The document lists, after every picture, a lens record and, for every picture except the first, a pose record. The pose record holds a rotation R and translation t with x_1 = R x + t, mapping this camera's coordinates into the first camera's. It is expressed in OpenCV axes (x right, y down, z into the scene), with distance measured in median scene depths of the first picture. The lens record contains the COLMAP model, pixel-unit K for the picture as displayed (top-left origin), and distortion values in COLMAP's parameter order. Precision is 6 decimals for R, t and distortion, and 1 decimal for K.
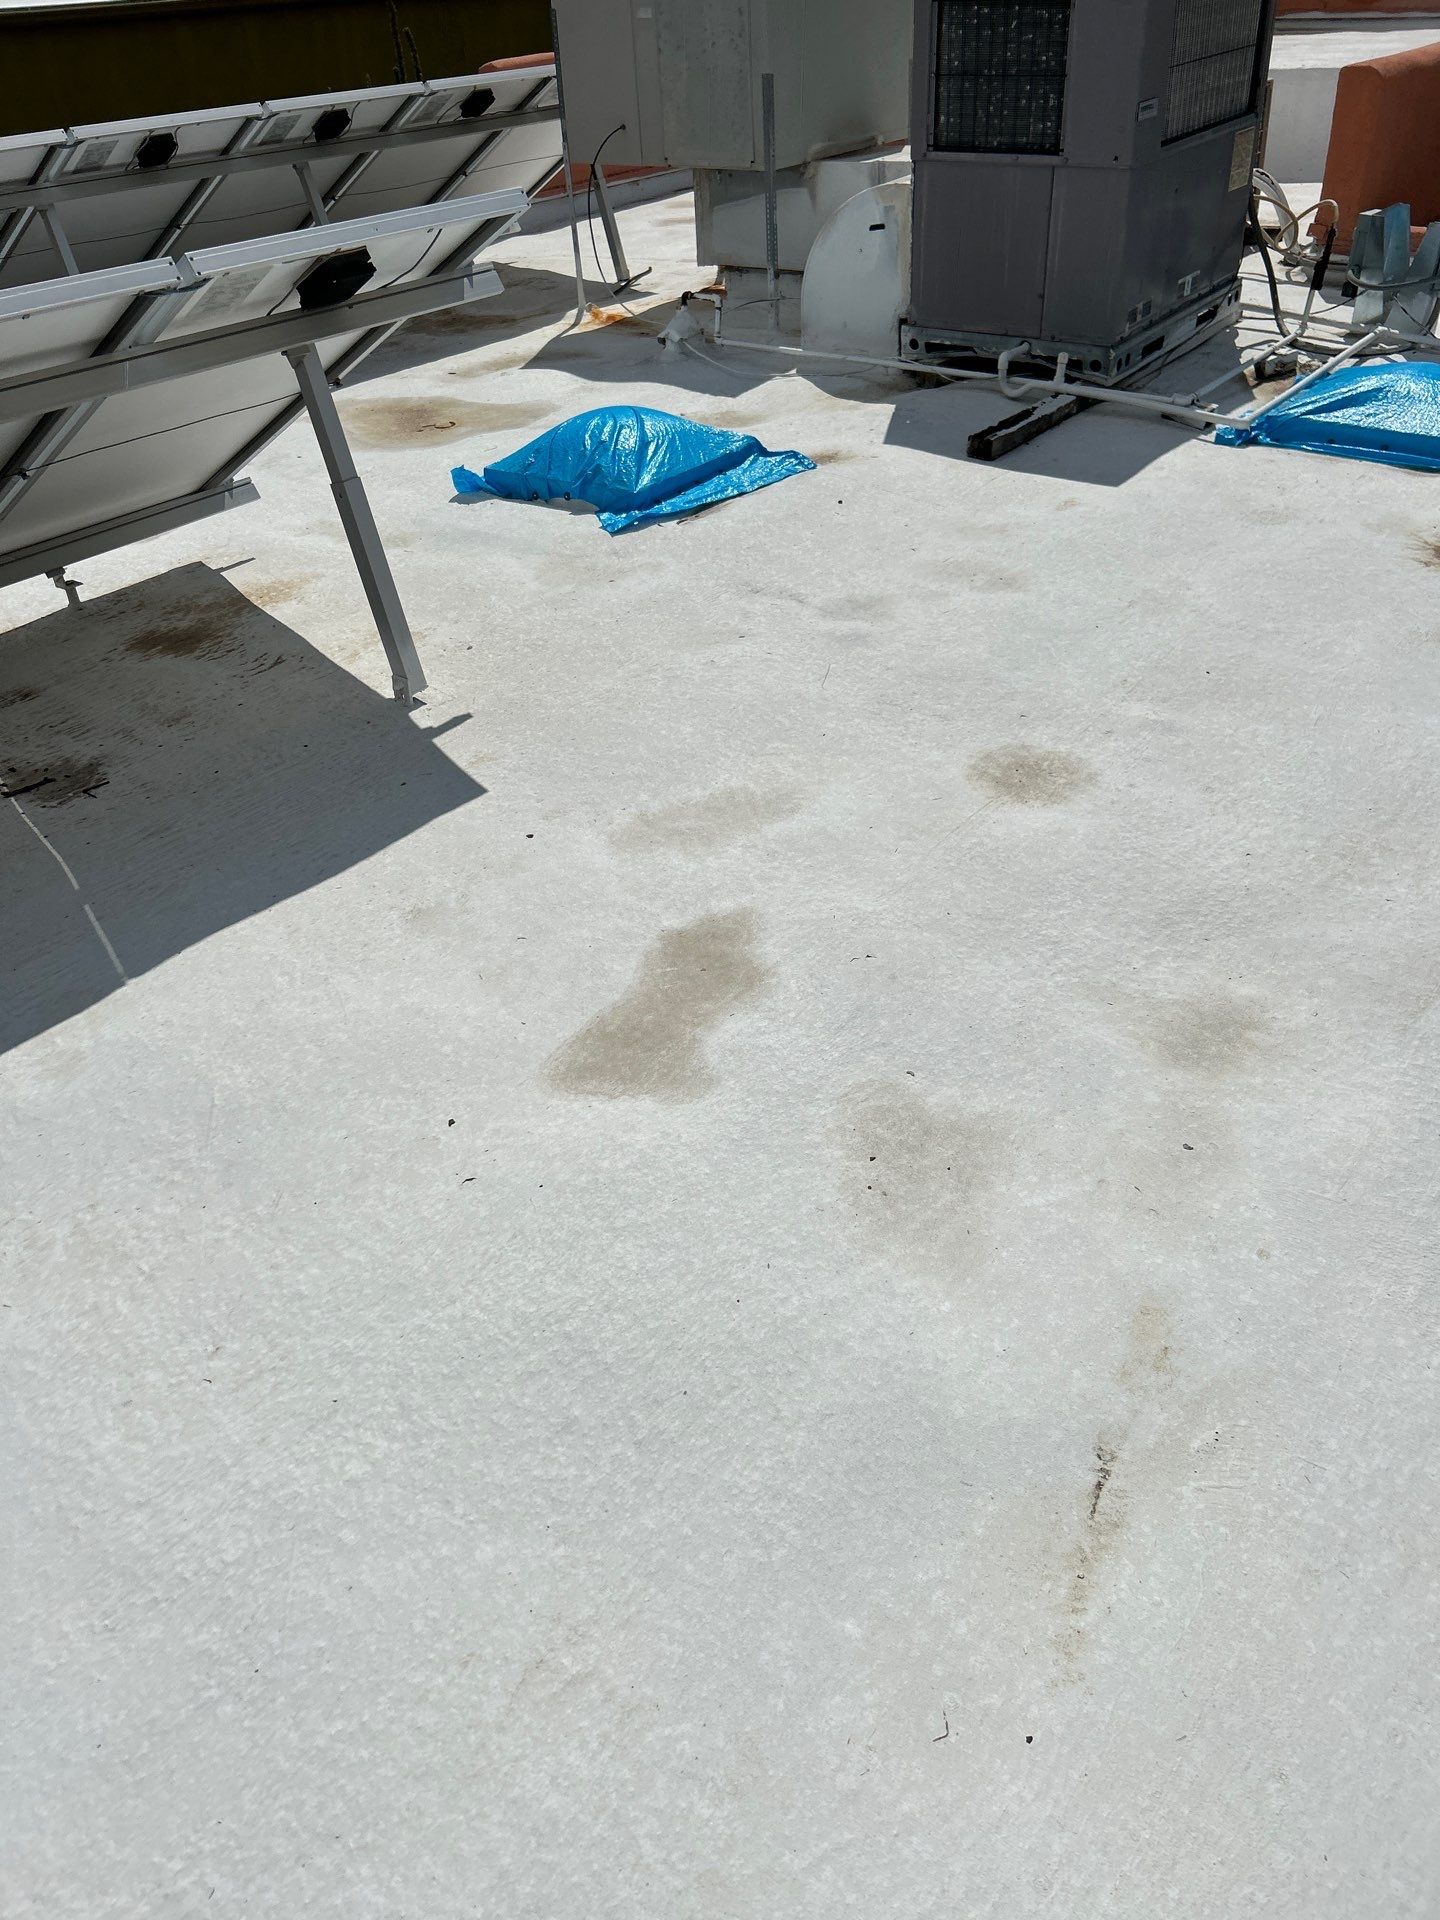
lens RADIAL K [[1425.1, 0, 759.3], [0, 1425.1, 953.5], [0, 0, 1]] dist [0.075868, -0.100266]
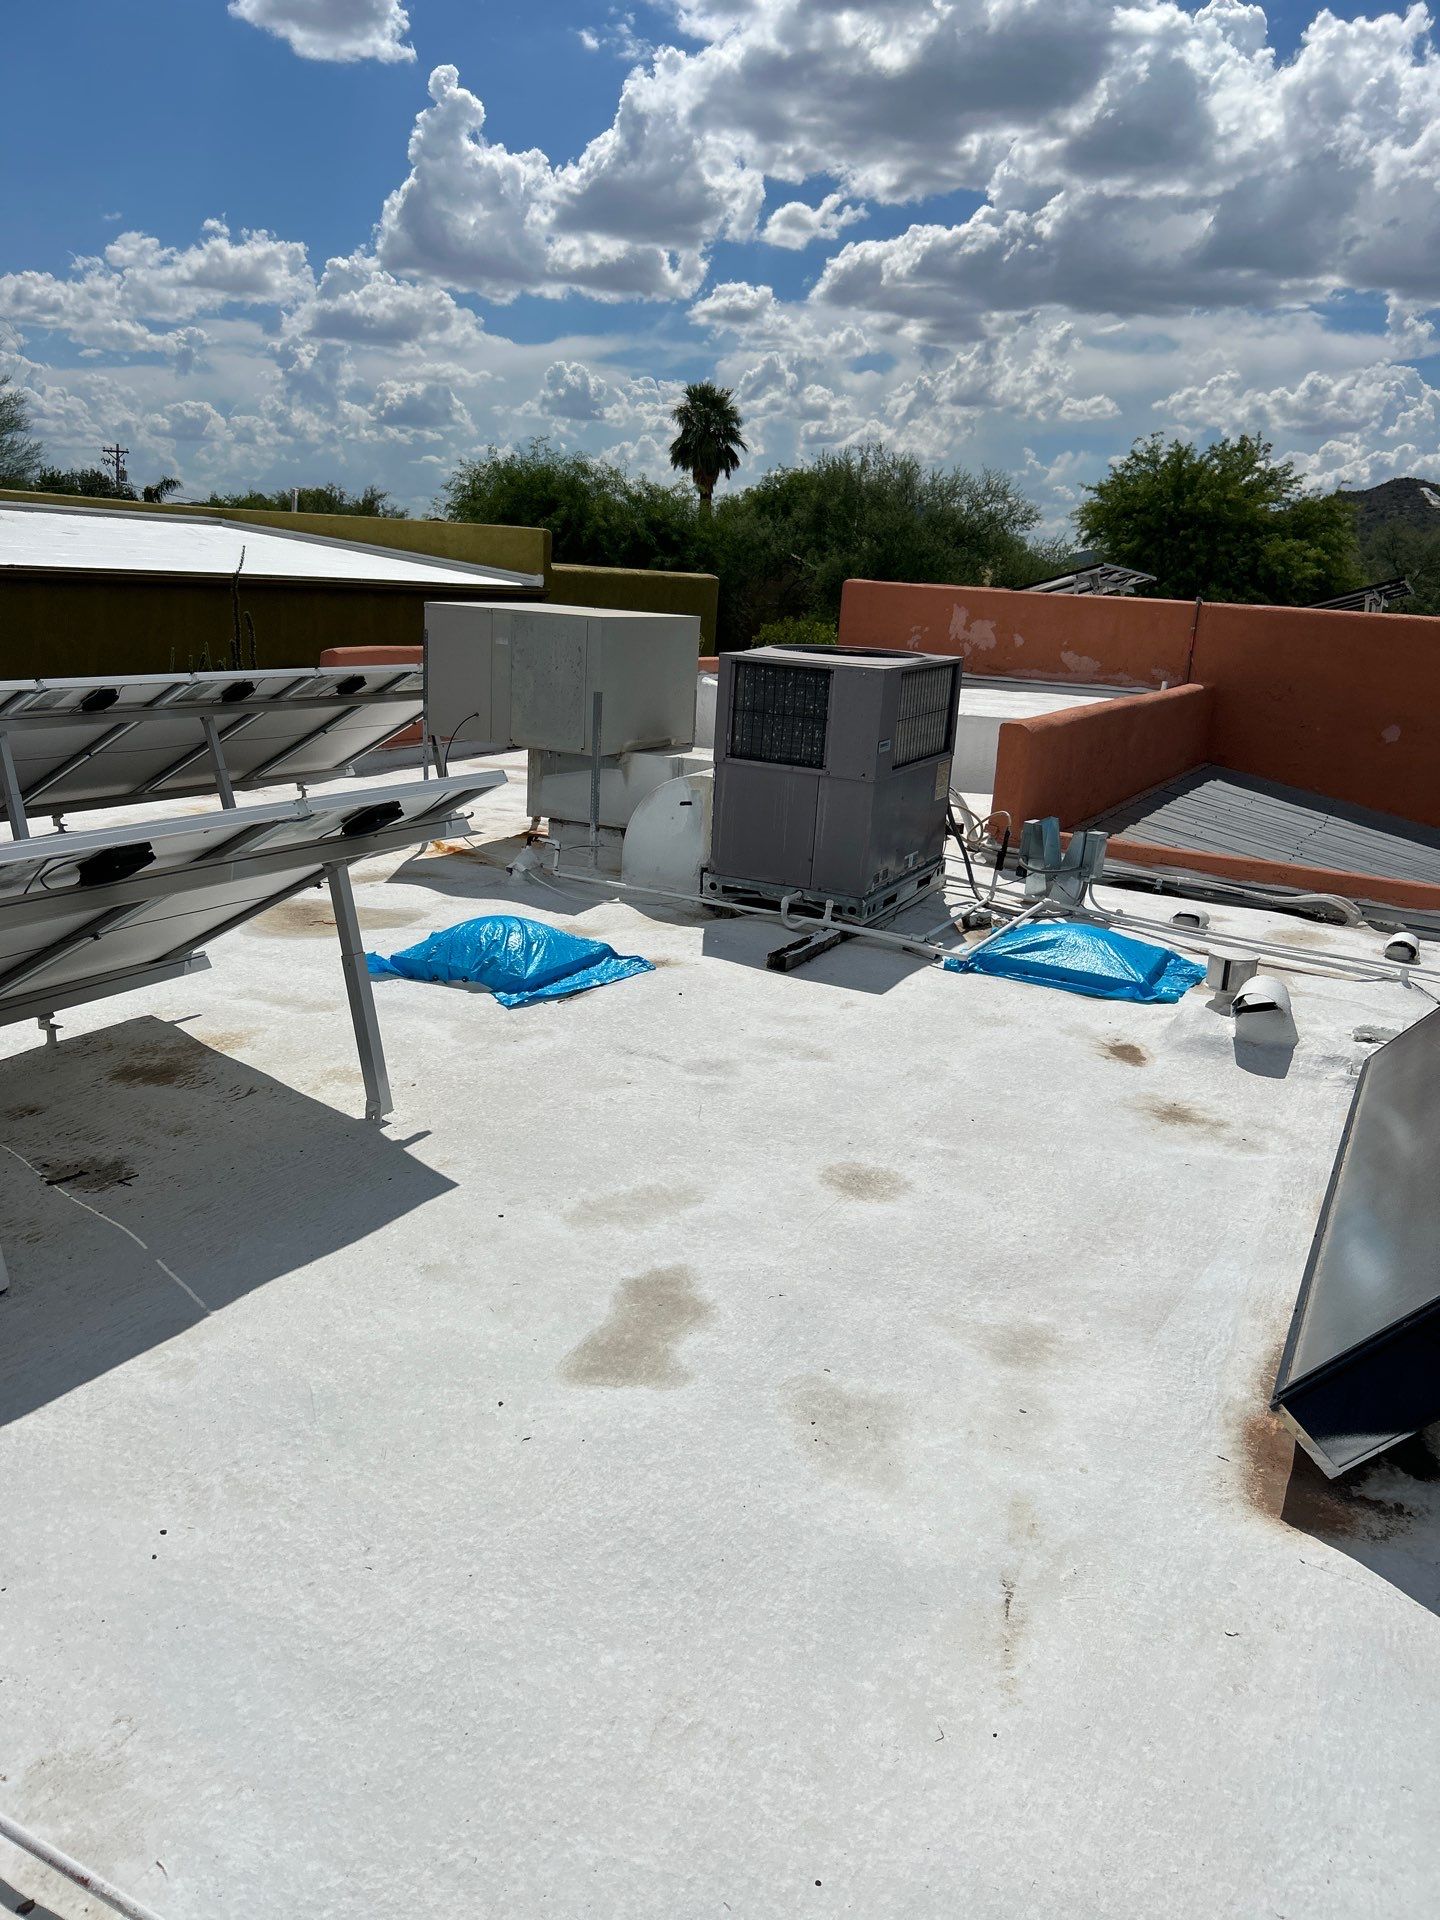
lens RADIAL K [[1425.1, 0, 759.3], [0, 1425.1, 953.5], [0, 0, 1]] dist [0.075868, -0.100266]
pose [[0.977238, 0.056927, 0.204364, -0.250144], [0.016600, 0.939852, -0.341177, 0.166777], [-0.211494, 0.336804, 0.917515, -0.381584]]
